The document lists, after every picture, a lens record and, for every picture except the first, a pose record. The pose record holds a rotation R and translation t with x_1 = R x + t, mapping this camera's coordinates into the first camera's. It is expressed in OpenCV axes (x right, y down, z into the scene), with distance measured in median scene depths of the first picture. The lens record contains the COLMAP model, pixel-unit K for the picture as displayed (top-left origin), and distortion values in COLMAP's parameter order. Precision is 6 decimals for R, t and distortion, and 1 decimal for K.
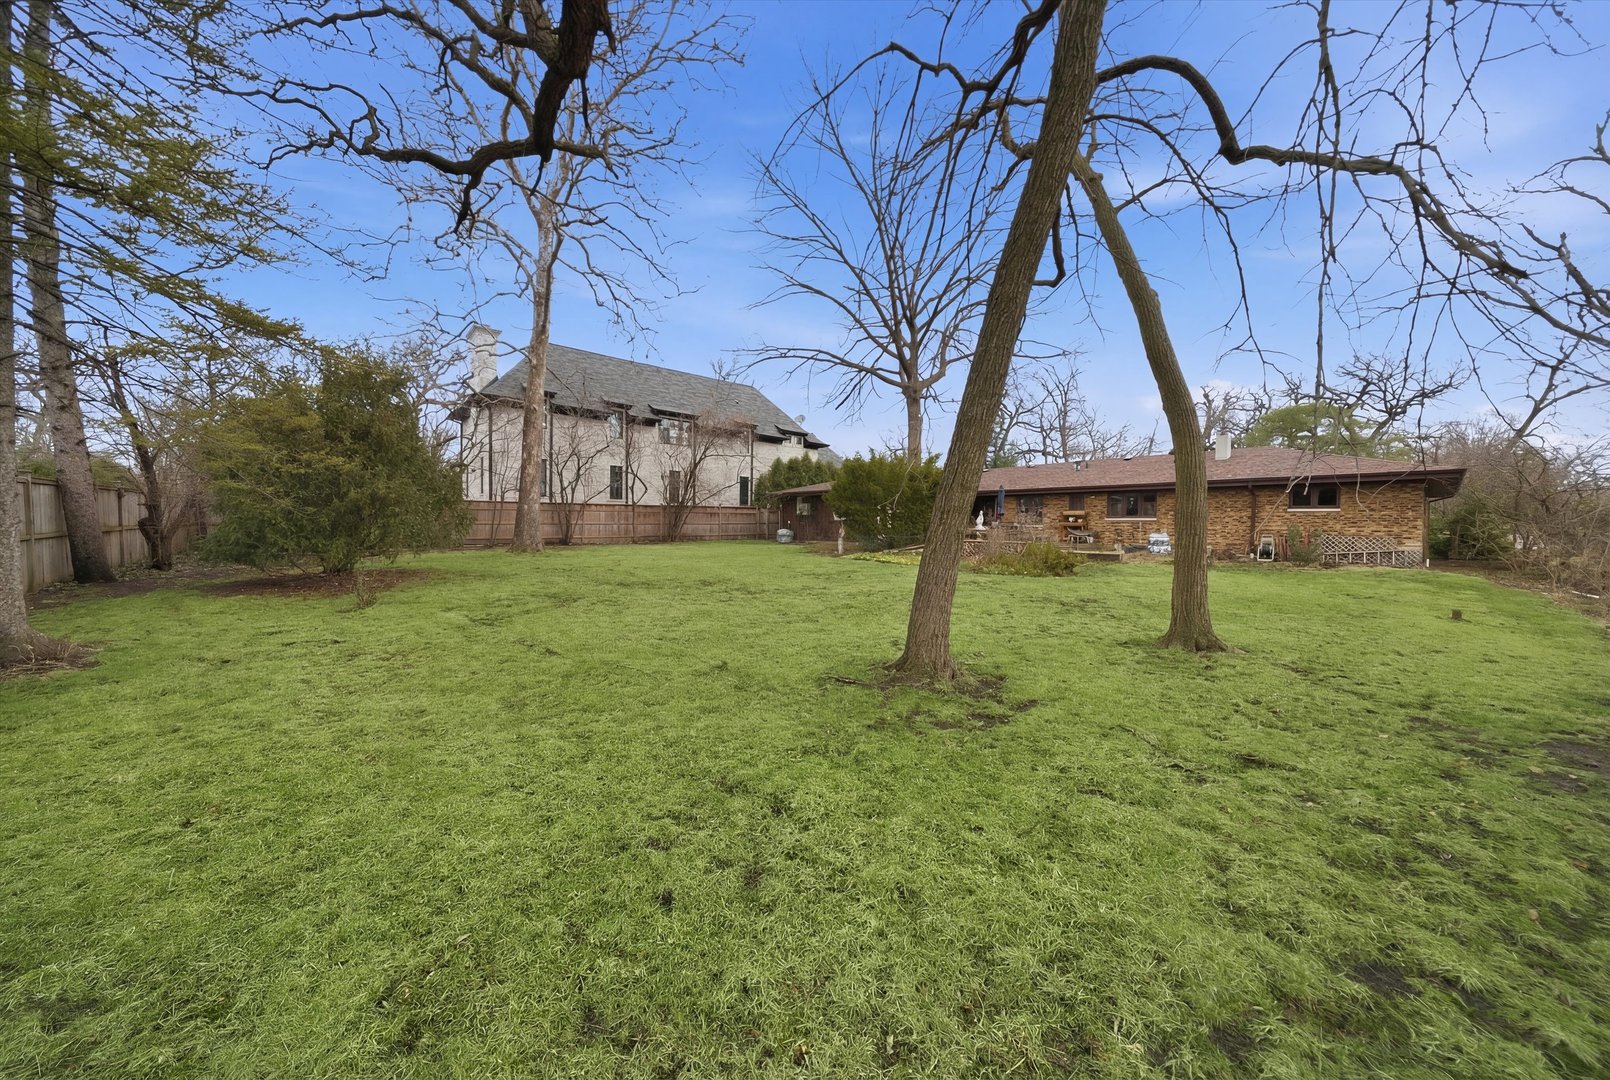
lens RADIAL K [[534.8, 0, 799.2], [0, 534.8, 557.2], [0, 0, 1]] dist [-0.000174, -0.000117]
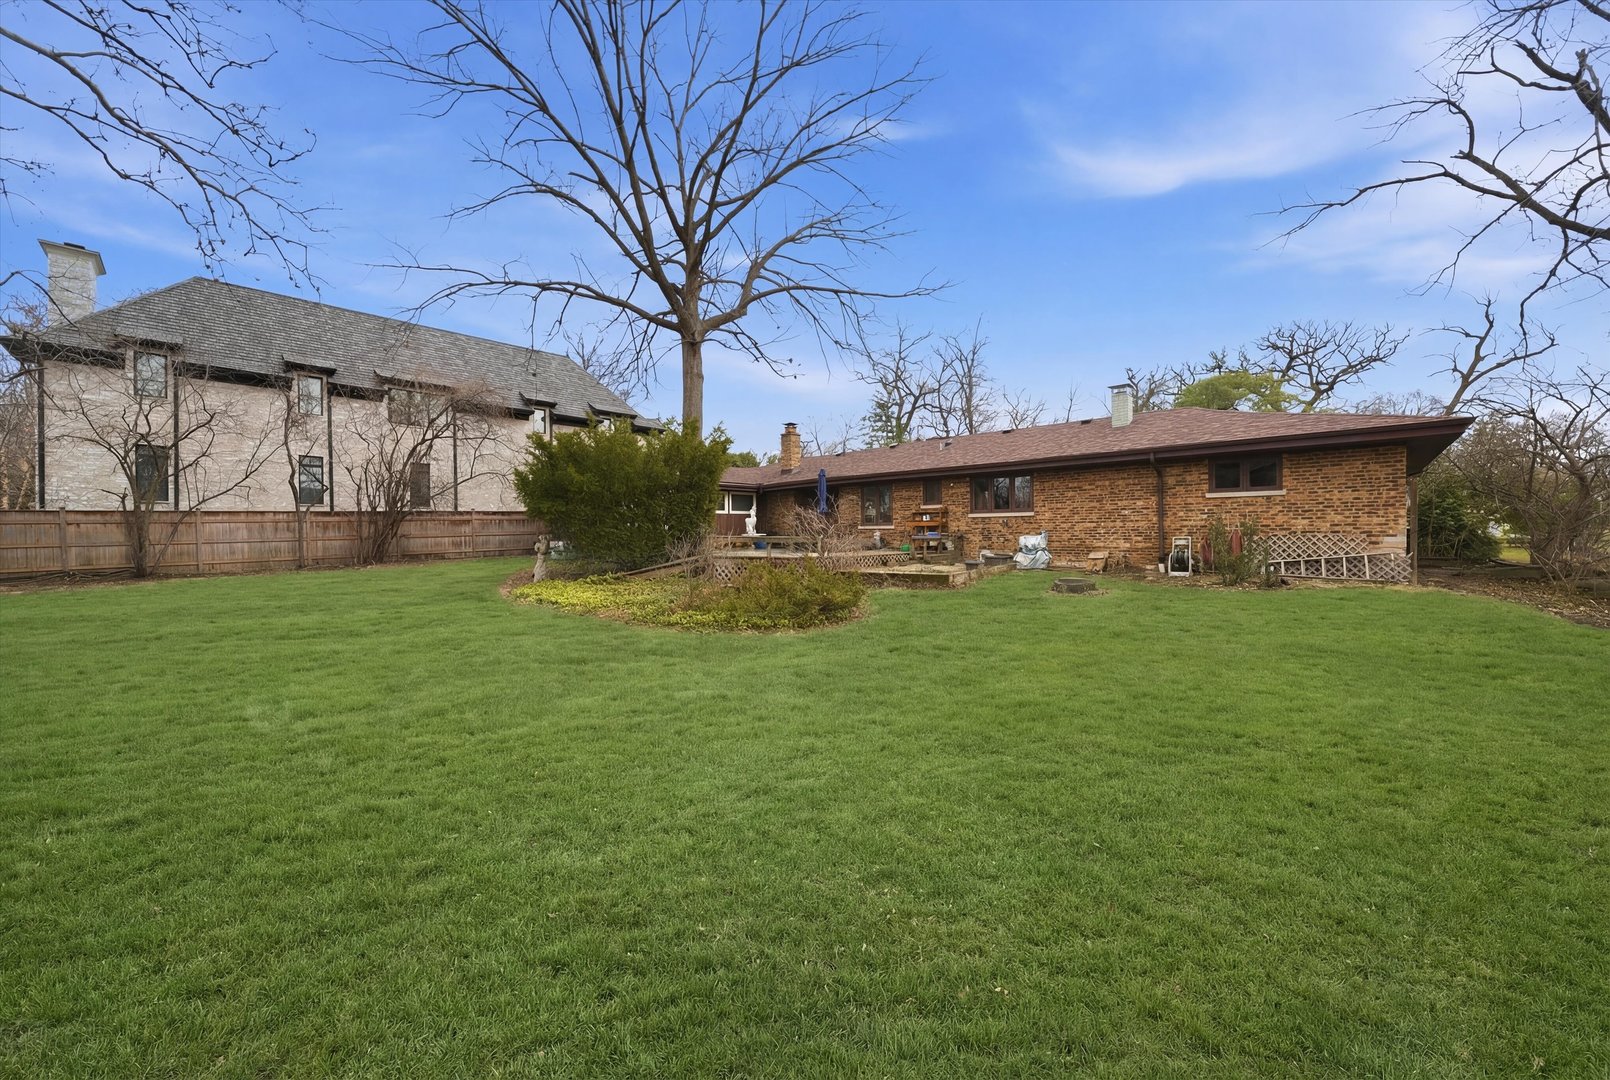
lens RADIAL K [[550.2, 0, 811.1], [0, 550.2, 546.0], [0, 0, 1]] dist [-0.000250, -0.000090]
pose [[0.994936, -0.030016, 0.095919, 0.249934], [0.032575, 0.999151, -0.025226, -0.017209], [-0.095080, 0.028223, 0.995069, 0.259731]]
